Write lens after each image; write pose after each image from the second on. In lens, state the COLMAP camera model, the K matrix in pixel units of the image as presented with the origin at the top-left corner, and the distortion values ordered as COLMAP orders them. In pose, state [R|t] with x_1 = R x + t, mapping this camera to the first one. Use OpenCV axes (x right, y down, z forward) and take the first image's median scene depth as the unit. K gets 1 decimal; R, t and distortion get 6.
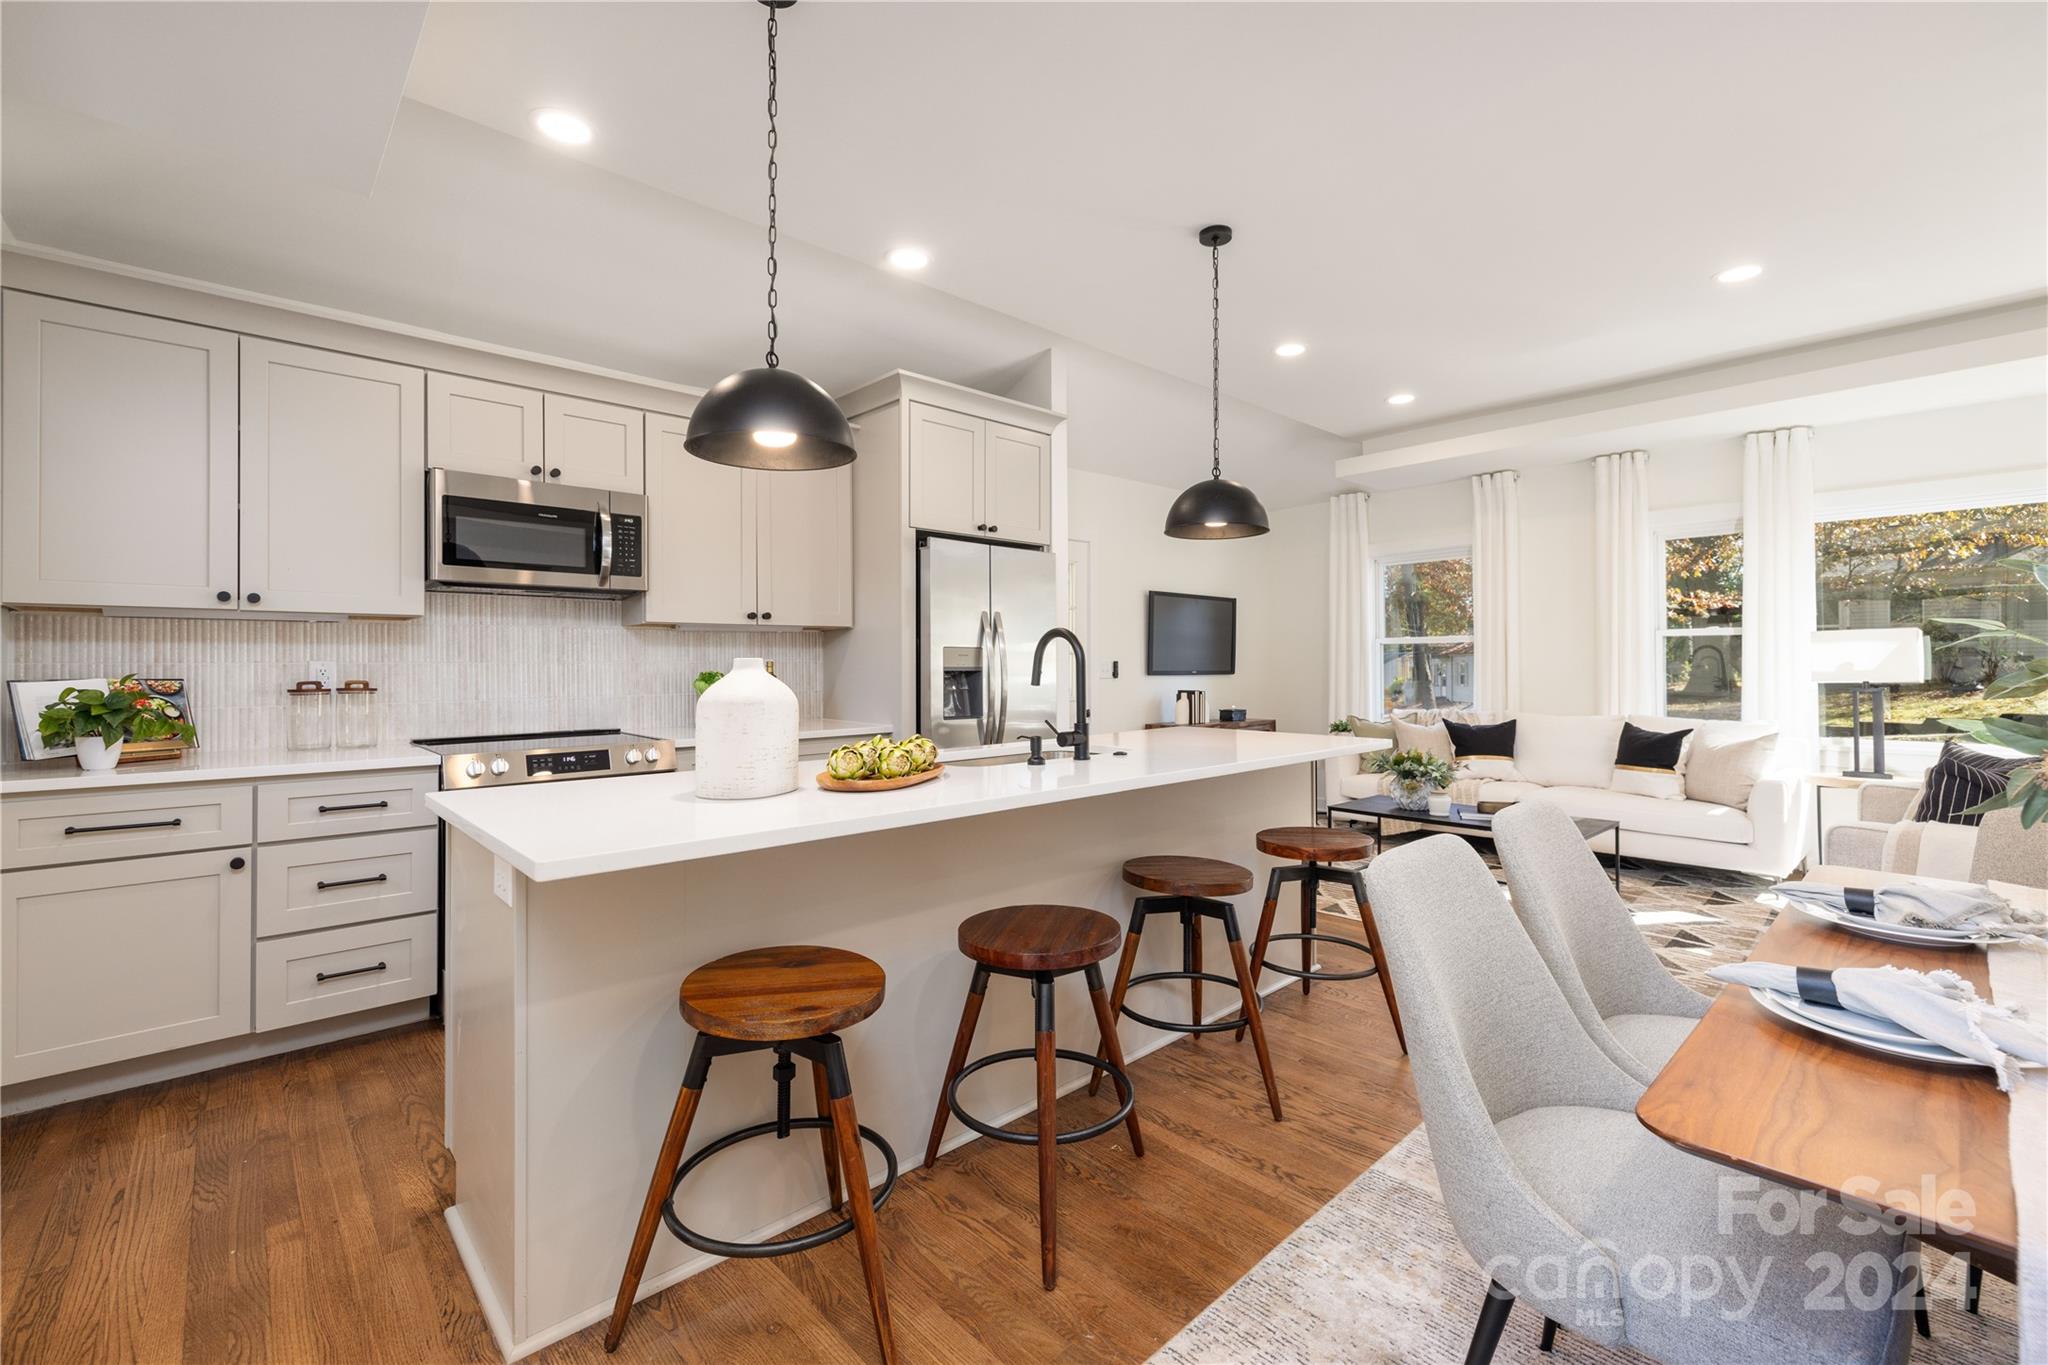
lens RADIAL K [[865.9, 0, 1028.1], [0, 865.9, 666.4], [0, 0, 1]] dist [-0.001192, 0.000094]
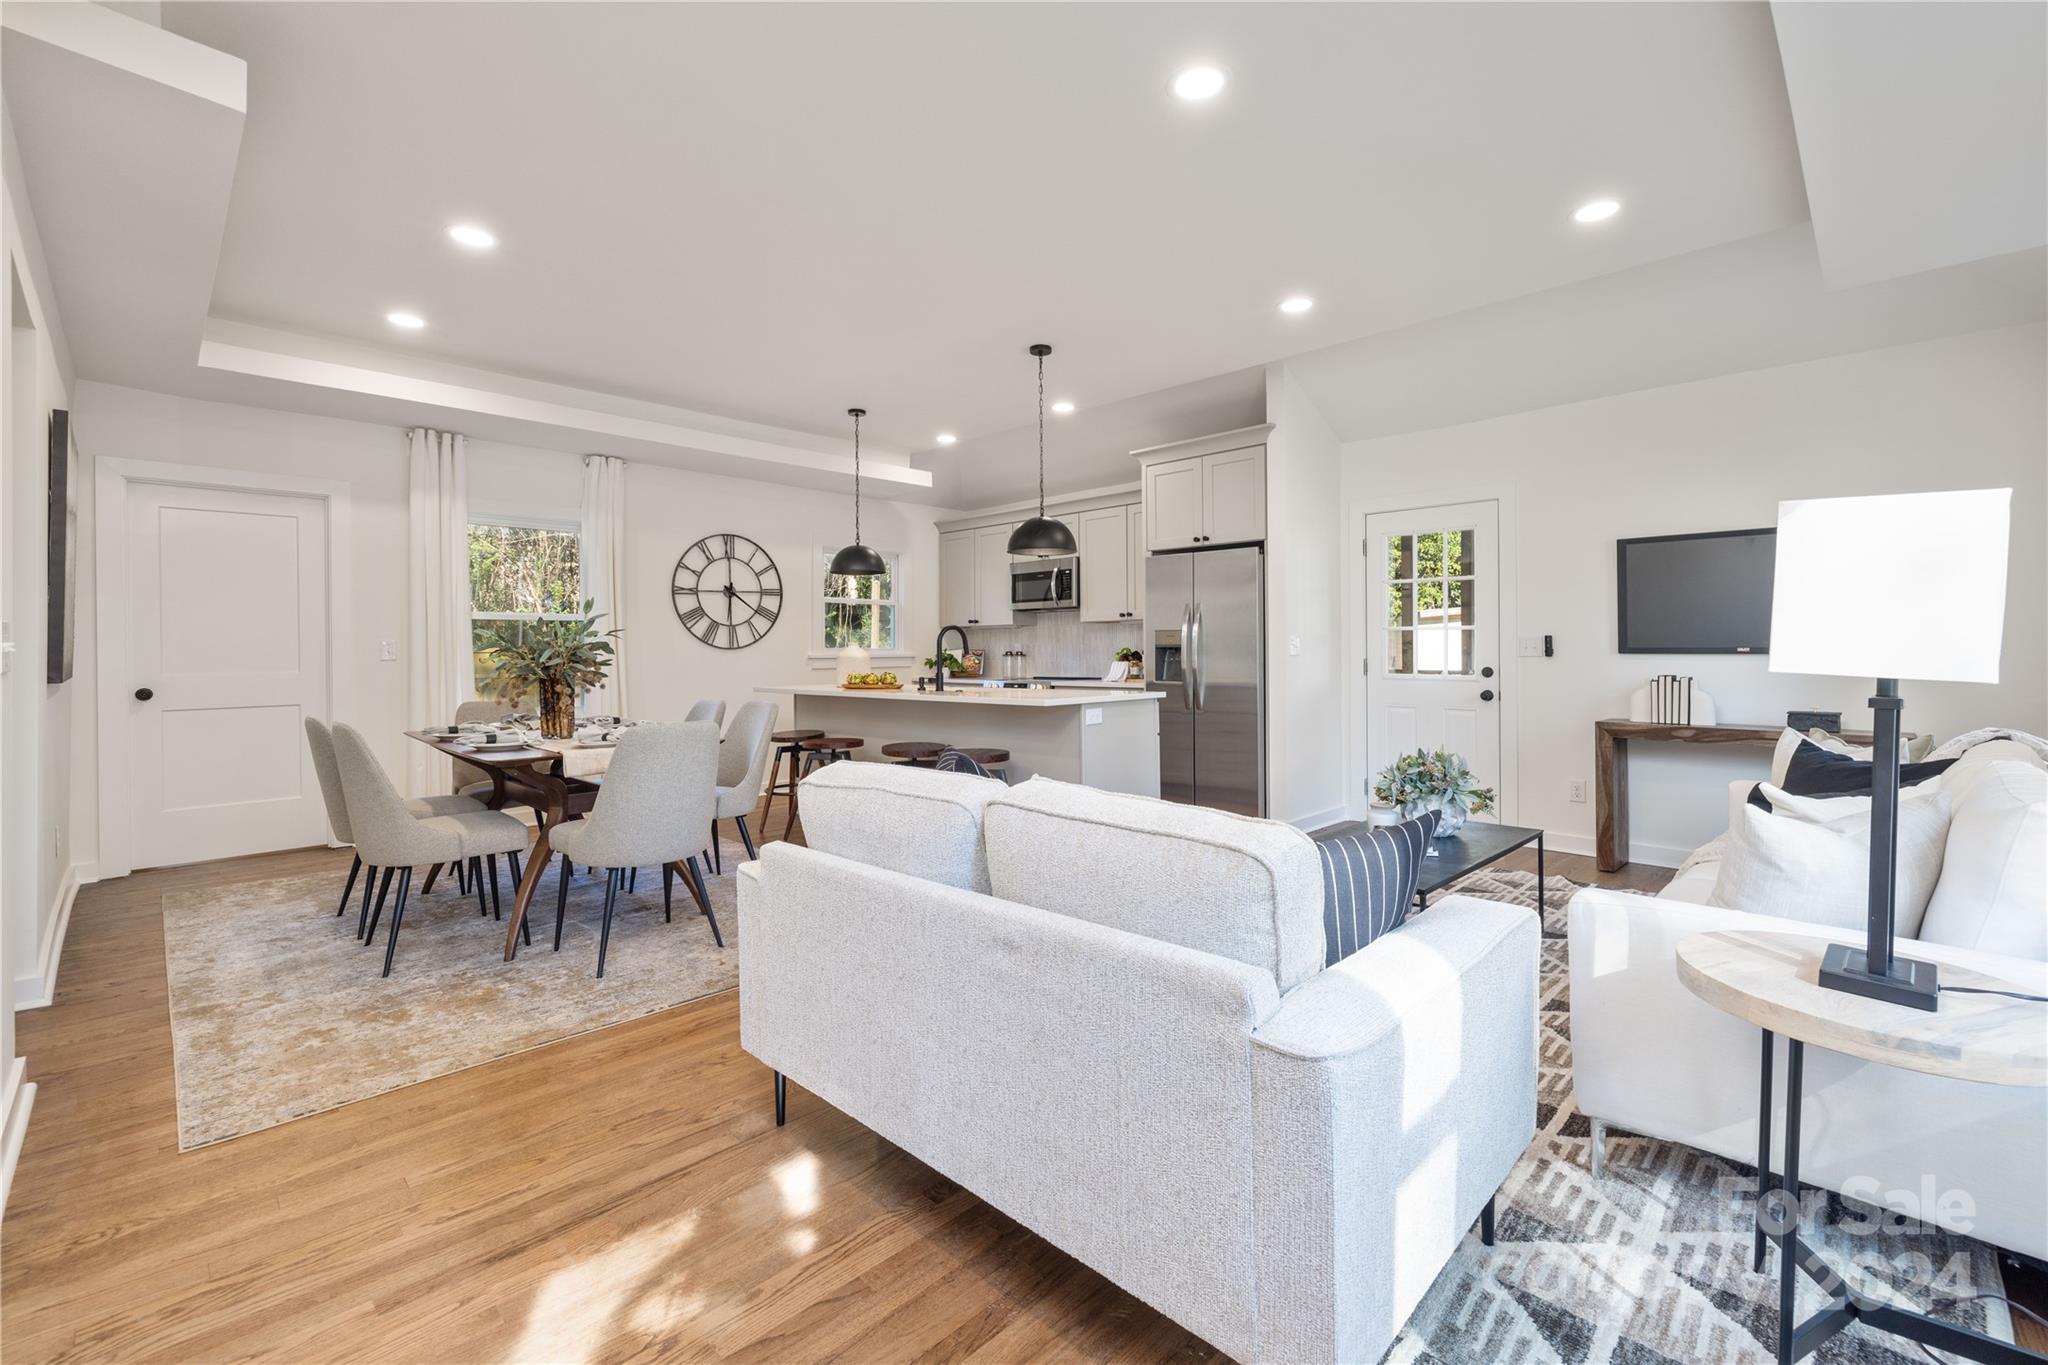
lens RADIAL K [[865.9, 0, 1025.3], [0, 865.9, 663.8], [0, 0, 1]] dist [-0.001192, 0.000094]
pose [[0.065415, 0.018576, -0.997685, 1.527151], [0.004669, 0.999810, 0.018922, 0.004501], [0.997847, -0.005896, 0.065316, 0.793440]]
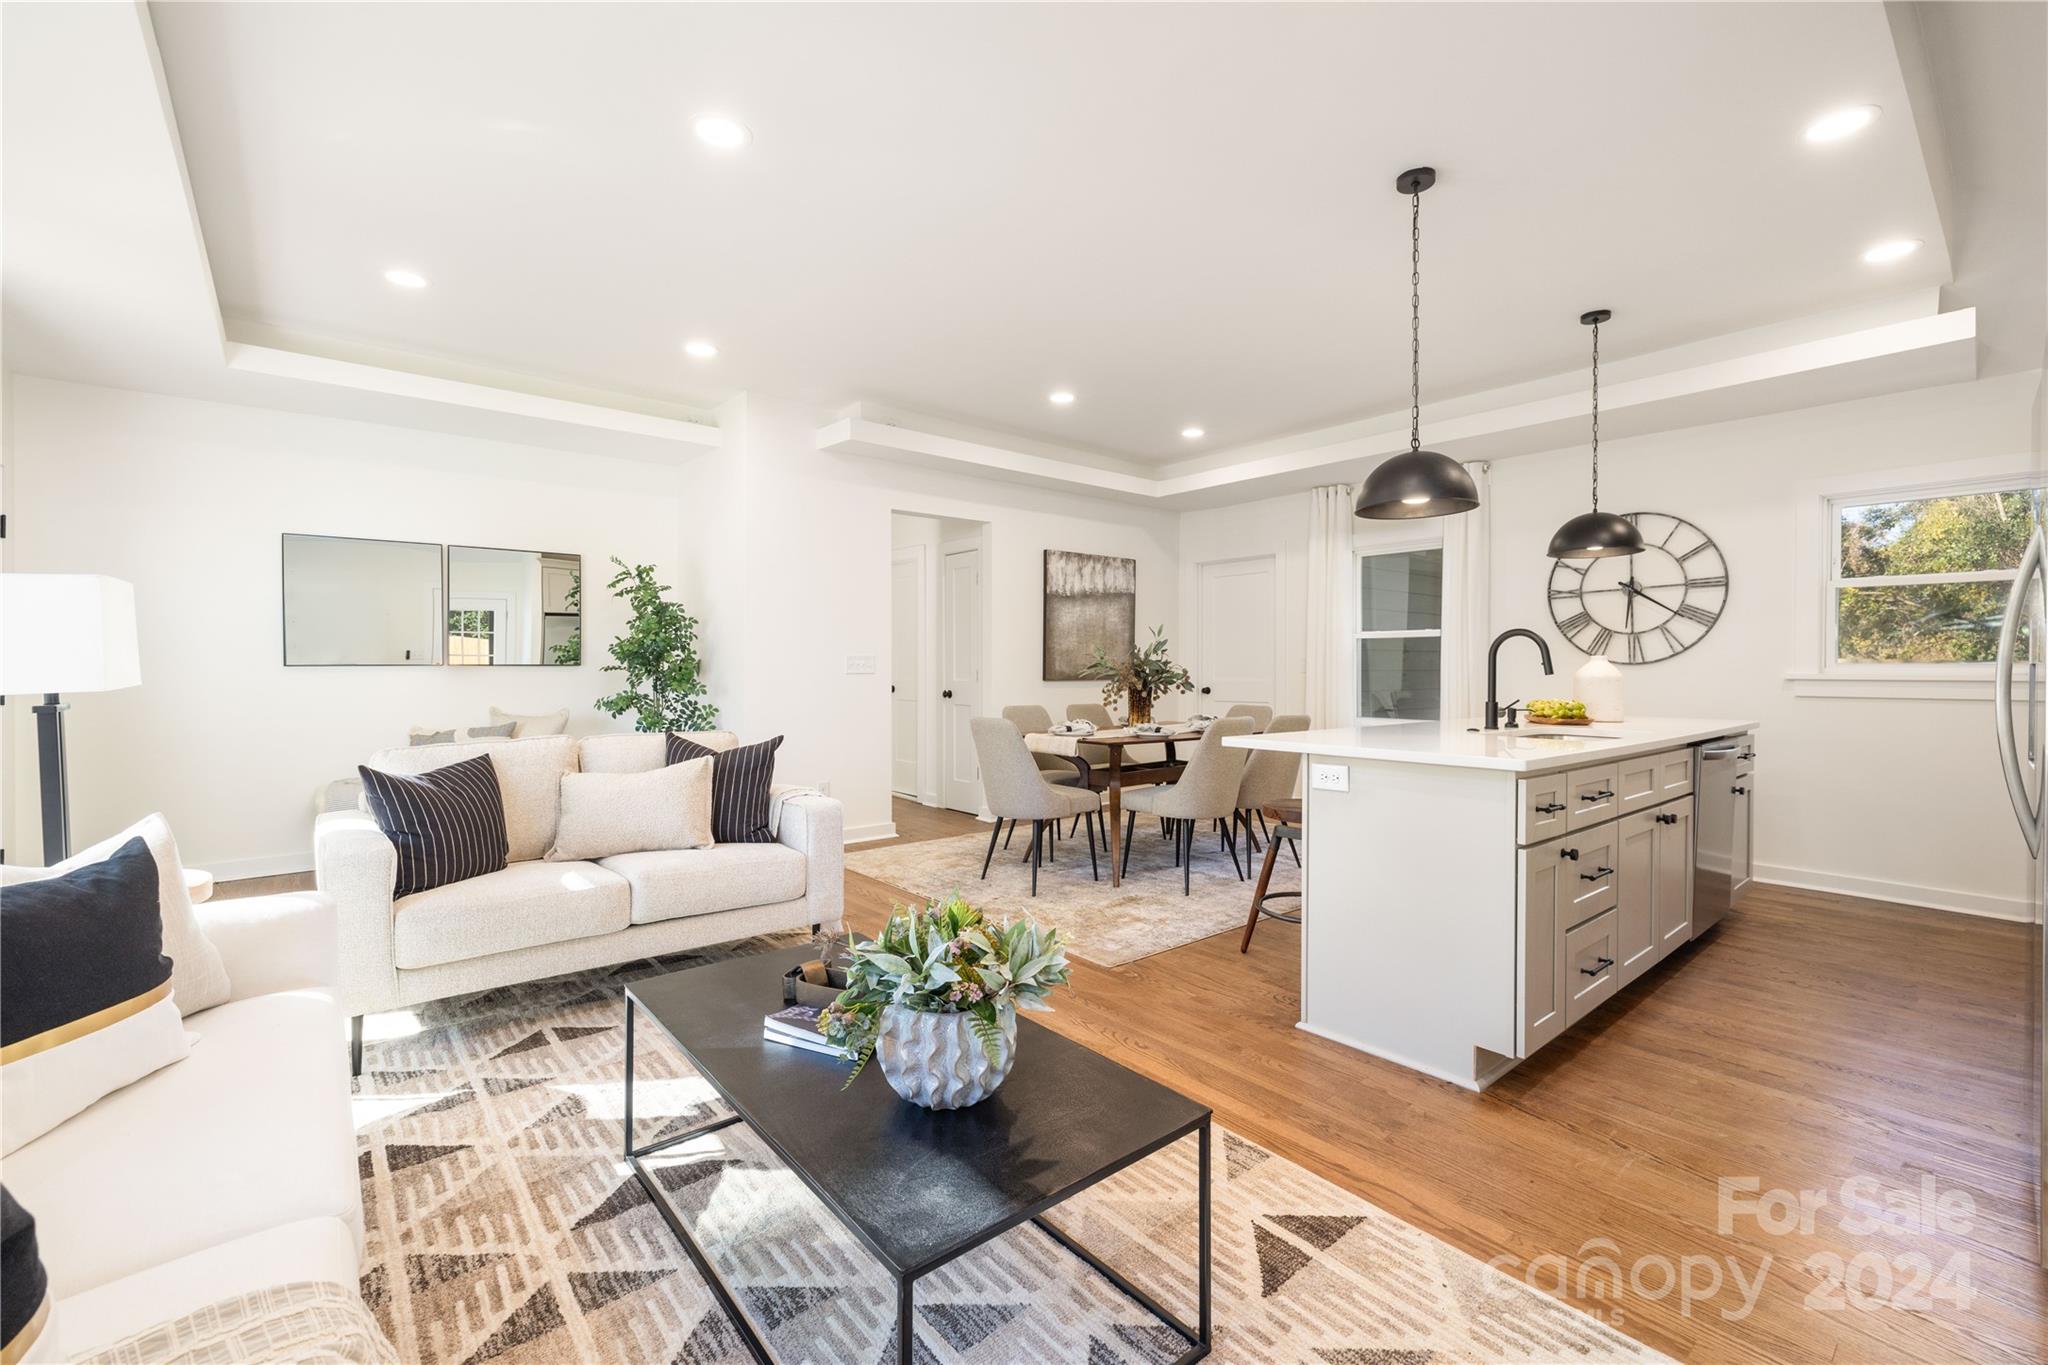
lens RADIAL K [[865.9, 0, 1020.4], [0, 865.9, 675.6], [0, 0, 1]] dist [-0.001192, 0.000094]
pose [[-0.998677, 0.000660, 0.051420, 0.537804], [0.001381, 0.999901, 0.013989, 0.001745], [-0.051406, 0.014042, -0.998579, 1.752641]]
